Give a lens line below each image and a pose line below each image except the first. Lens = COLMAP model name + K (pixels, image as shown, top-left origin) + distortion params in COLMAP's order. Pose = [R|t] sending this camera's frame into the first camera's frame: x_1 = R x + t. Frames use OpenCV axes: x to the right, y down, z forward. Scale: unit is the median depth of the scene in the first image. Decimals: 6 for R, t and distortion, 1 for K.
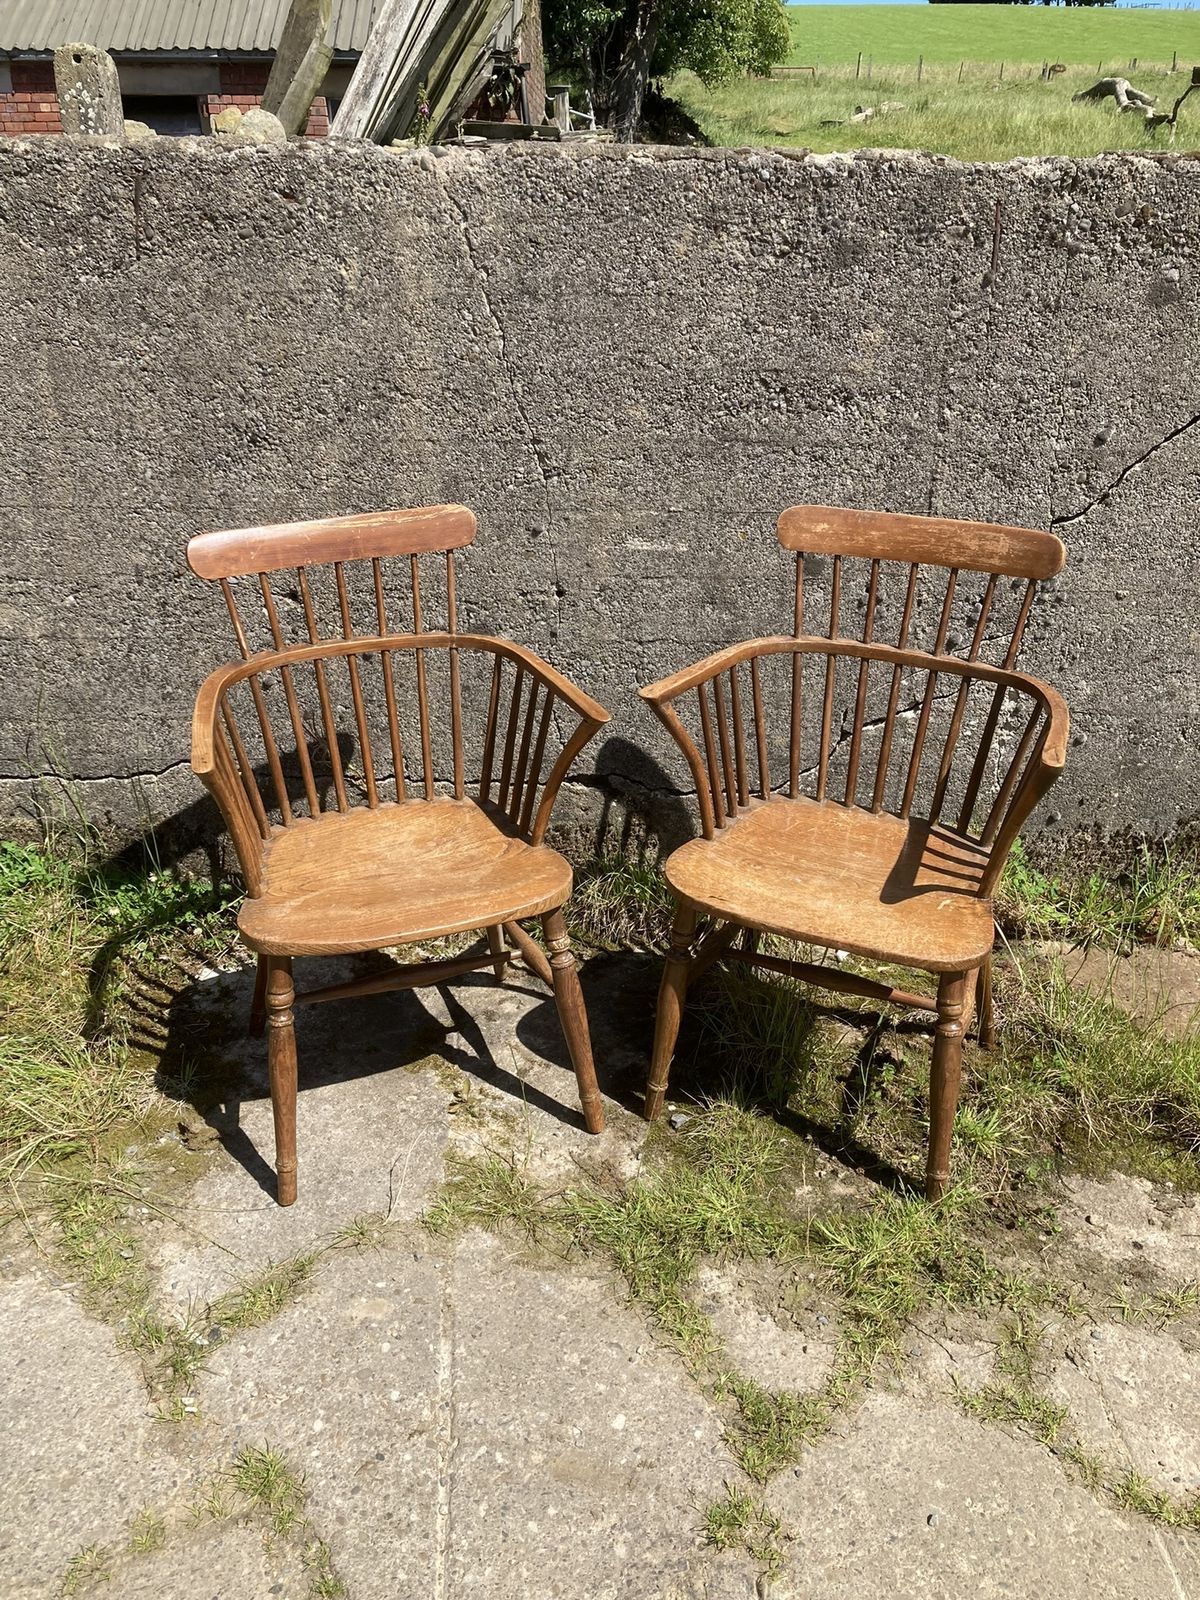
lens RADIAL K [[1324.6, 0, 615.4], [0, 1324.6, 849.4], [0, 0, 1]] dist [0.009284, 0.013978]
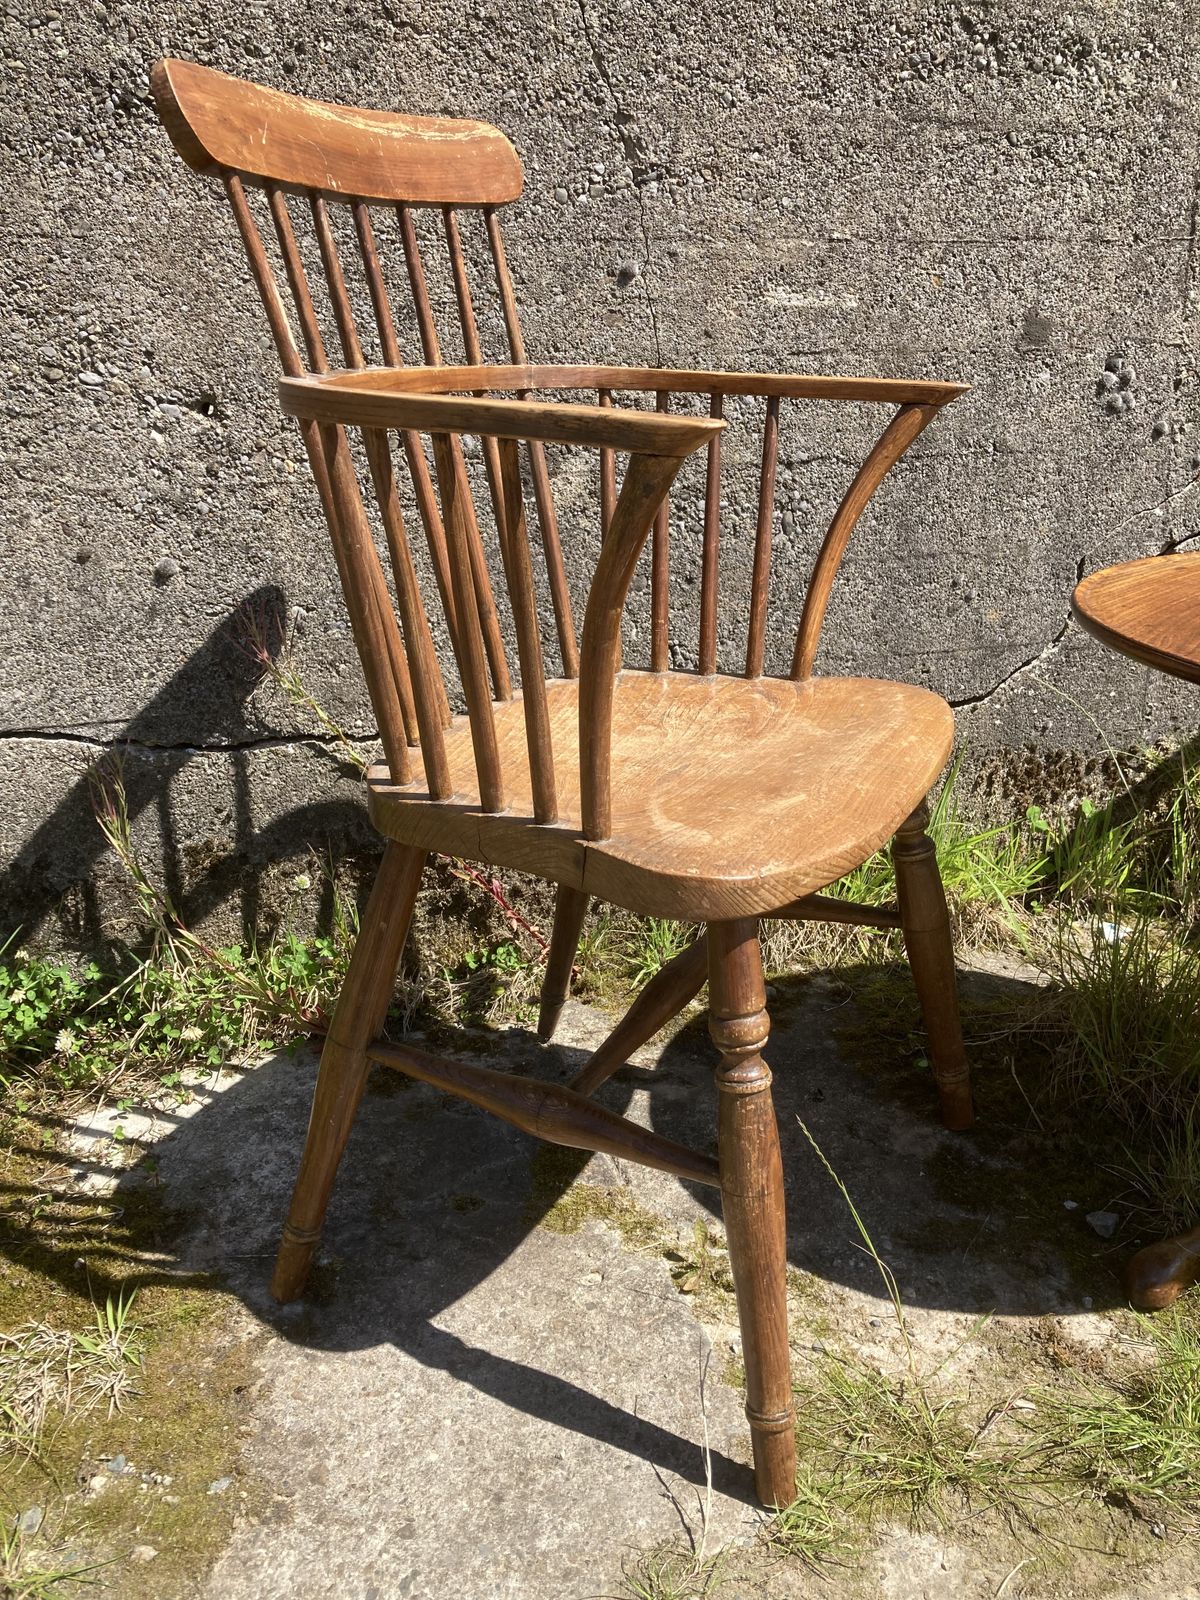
lens RADIAL K [[1324.6, 0, 630.9], [0, 1324.6, 818.0], [0, 0, 1]] dist [0.009284, 0.013978]
pose [[0.965088, -0.107262, 0.238956, -0.237302], [0.140771, 0.981752, -0.127856, 0.082047], [-0.220881, 0.157031, 0.962576, 0.477057]]
